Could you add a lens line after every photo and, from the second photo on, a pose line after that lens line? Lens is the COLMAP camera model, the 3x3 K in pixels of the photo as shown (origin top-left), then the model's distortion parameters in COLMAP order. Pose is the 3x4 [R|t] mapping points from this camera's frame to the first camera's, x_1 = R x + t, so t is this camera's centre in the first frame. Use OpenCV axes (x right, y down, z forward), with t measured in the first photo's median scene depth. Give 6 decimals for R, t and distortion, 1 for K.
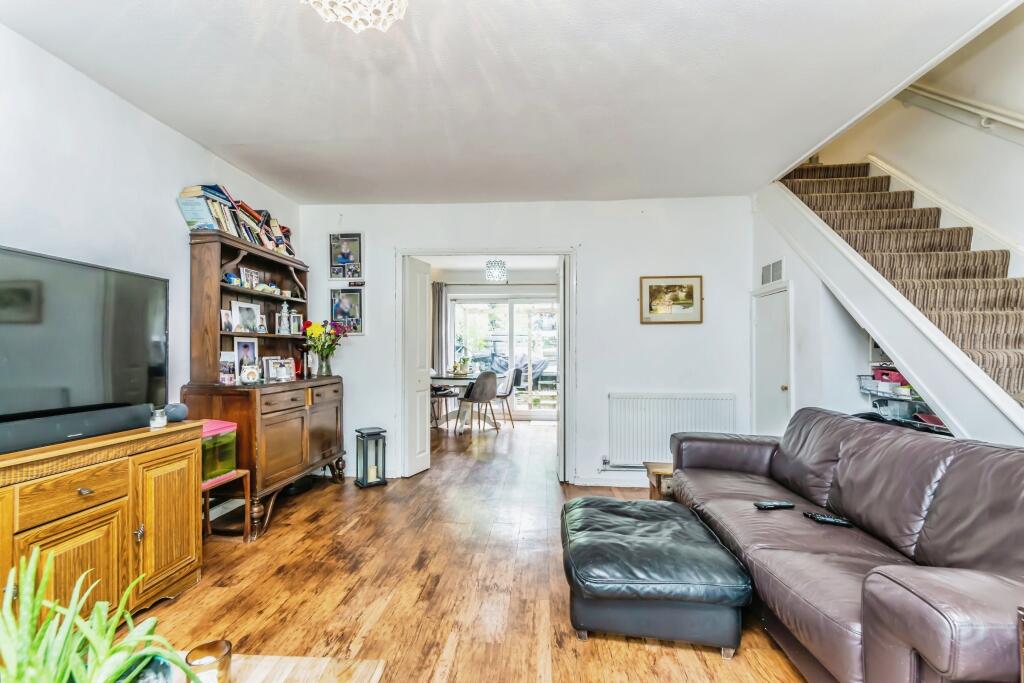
lens RADIAL K [[454.9, 0, 510.4], [0, 454.9, 344.3], [0, 0, 1]] dist [-0.001321, 0.000199]
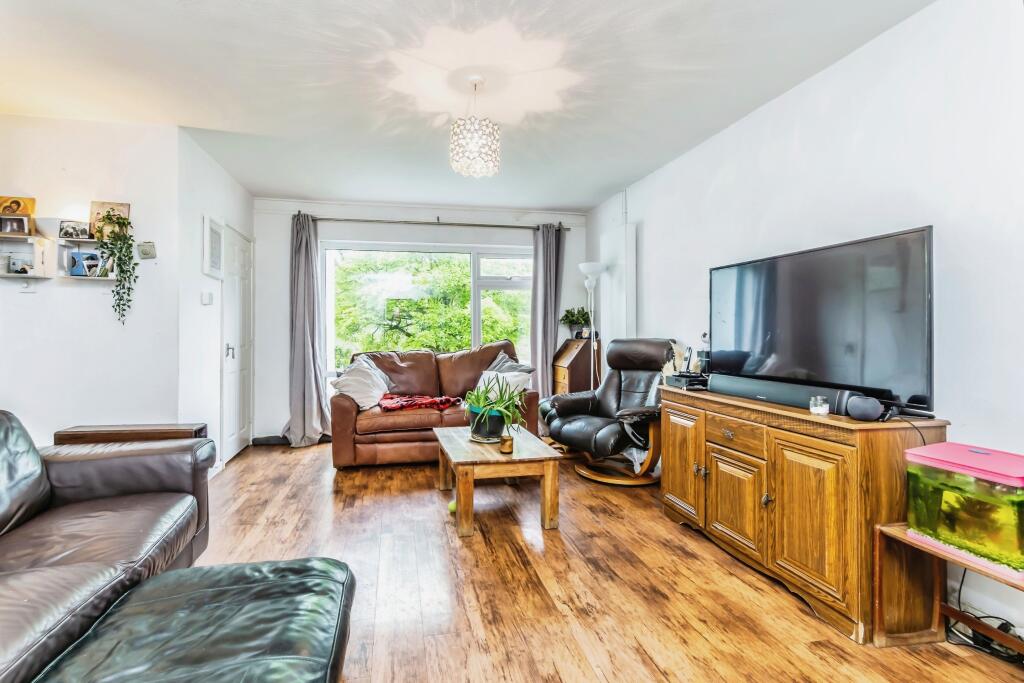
lens RADIAL K [[500.4, 0, 492.5], [0, 500.4, 332.1], [0, 0, 1]] dist [0.000082, 0.000106]
pose [[-0.963286, -0.000476, -0.268478, 0.120101], [0.002354, 0.999945, -0.010219, 0.028616], [0.268468, -0.010476, -0.963232, 1.893831]]
